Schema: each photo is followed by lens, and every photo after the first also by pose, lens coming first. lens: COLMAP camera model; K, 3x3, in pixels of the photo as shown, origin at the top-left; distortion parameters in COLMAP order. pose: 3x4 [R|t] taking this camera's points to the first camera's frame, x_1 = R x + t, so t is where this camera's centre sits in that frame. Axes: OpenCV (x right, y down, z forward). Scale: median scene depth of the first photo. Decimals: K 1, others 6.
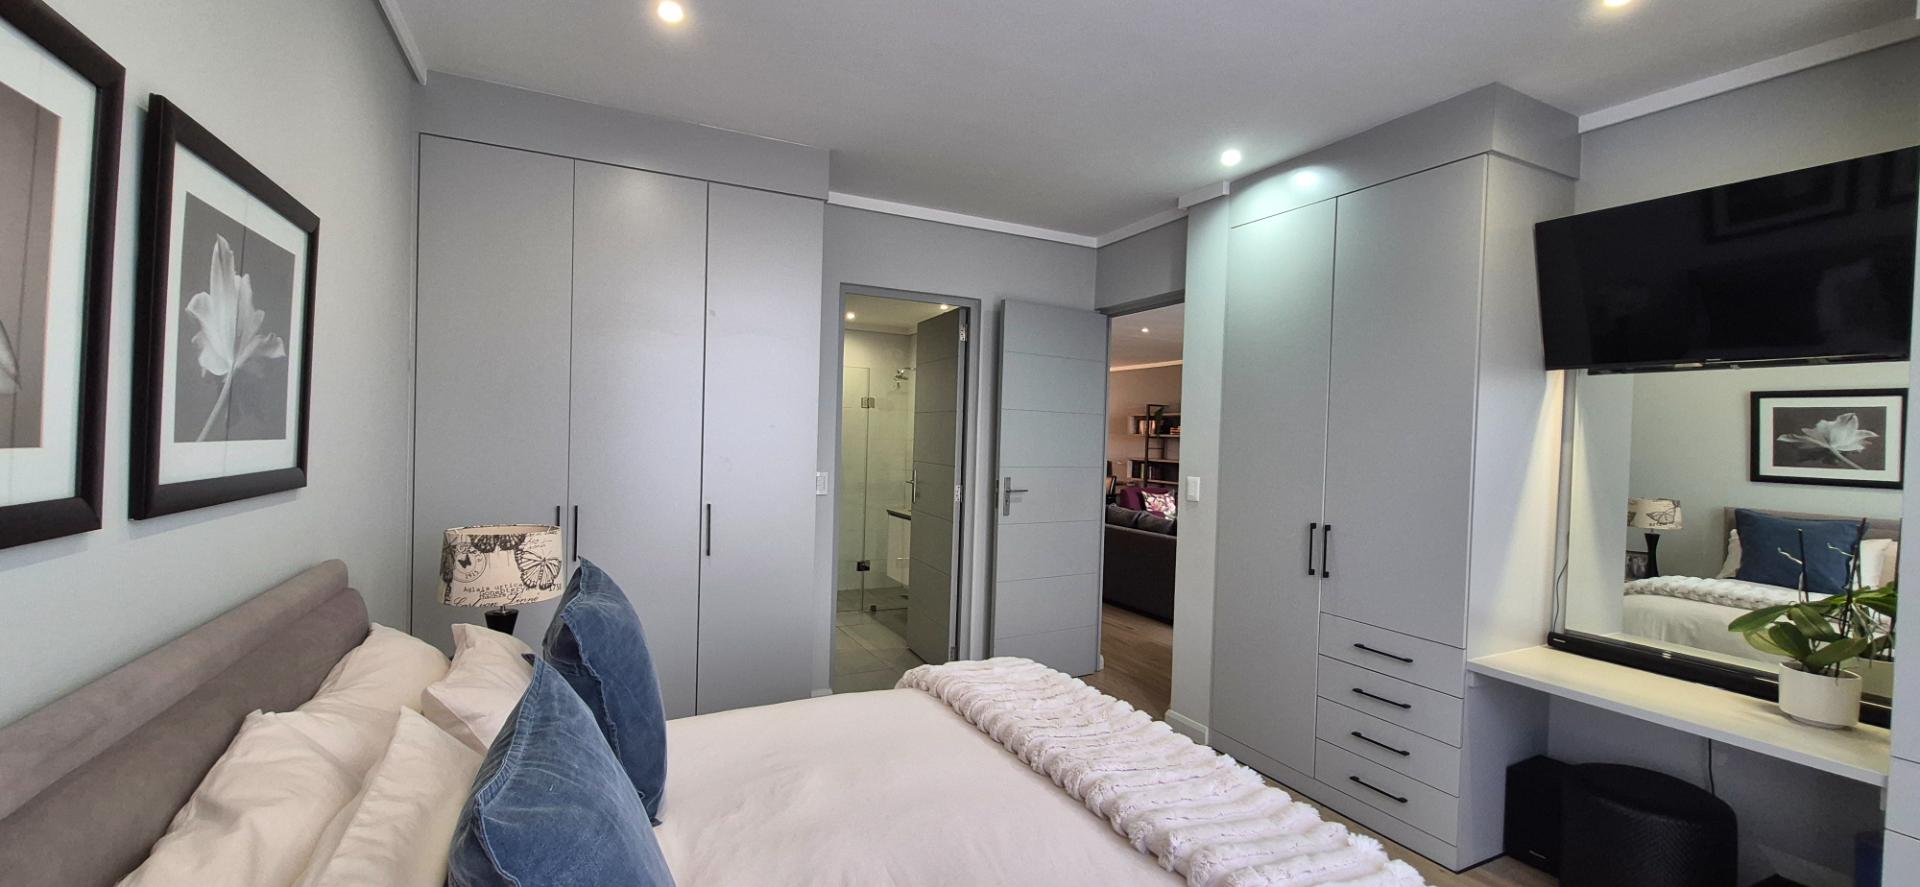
lens RADIAL K [[755.3, 0, 965.3], [0, 755.3, 443.1], [0, 0, 1]] dist [-0.000238, 0.000005]
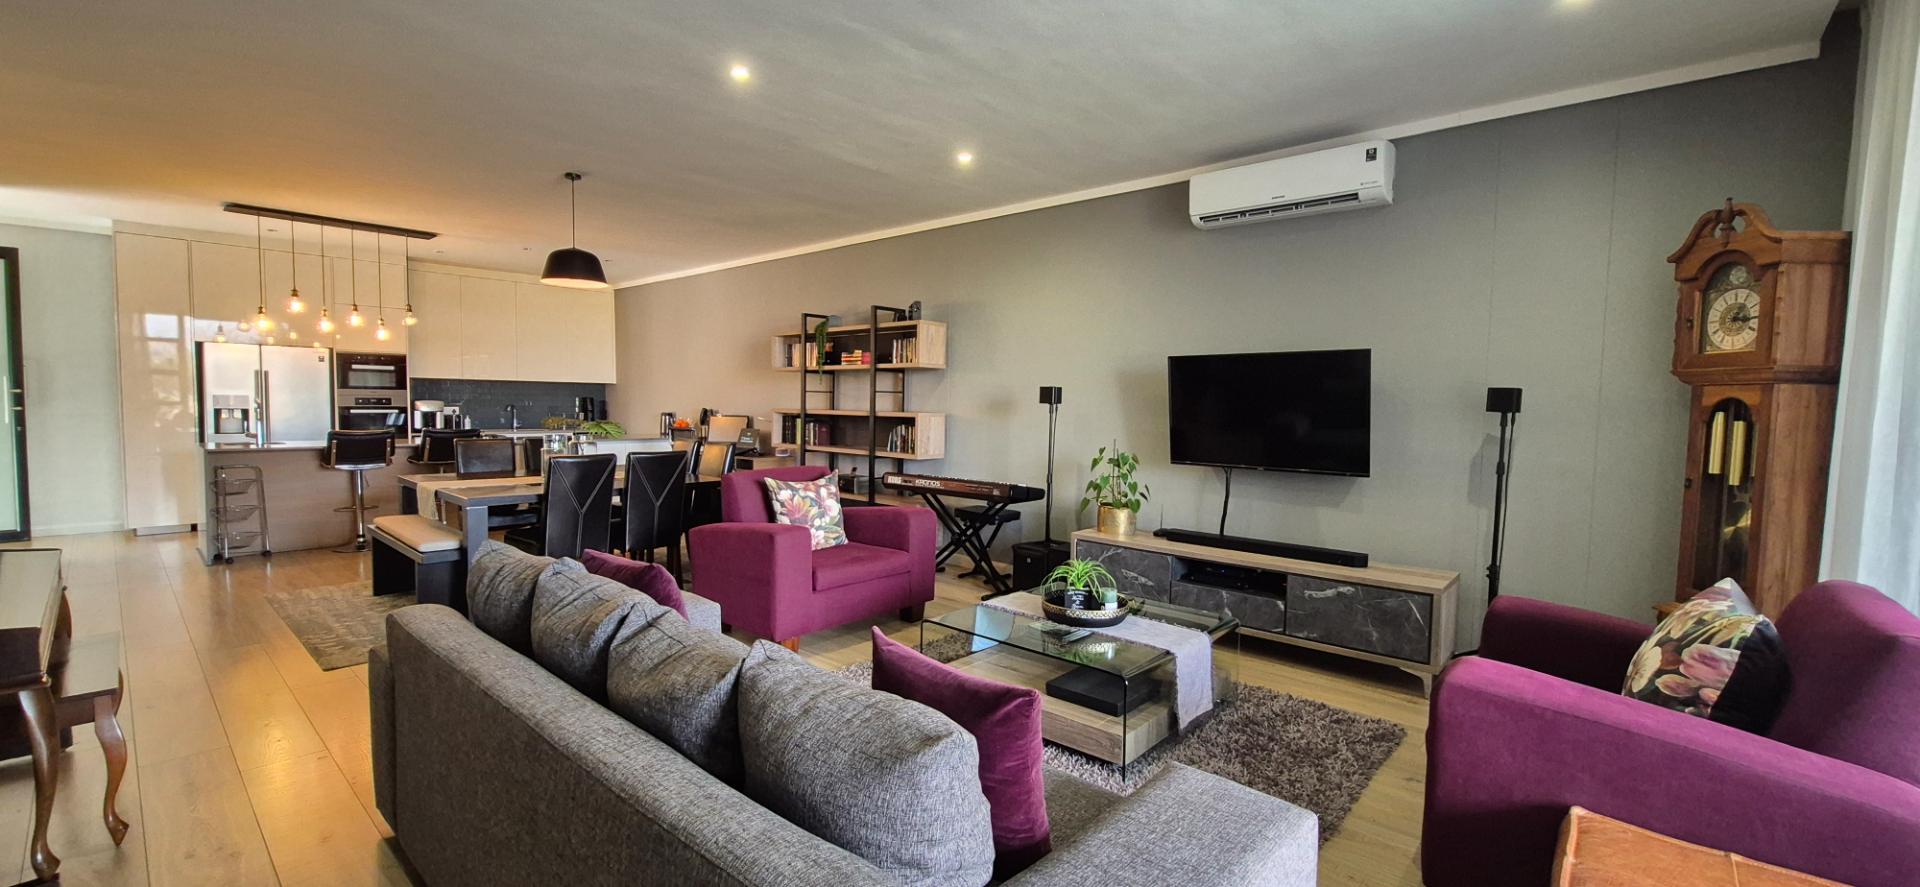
lens RADIAL K [[755.3, 0, 961.1], [0, 755.3, 449.4], [0, 0, 1]] dist [-0.000238, 0.000005]
pose [[0.927343, -0.035374, 0.372537, 0.134837], [0.012078, 0.997833, 0.064683, 0.014967], [-0.374018, -0.055484, 0.925760, 0.417858]]
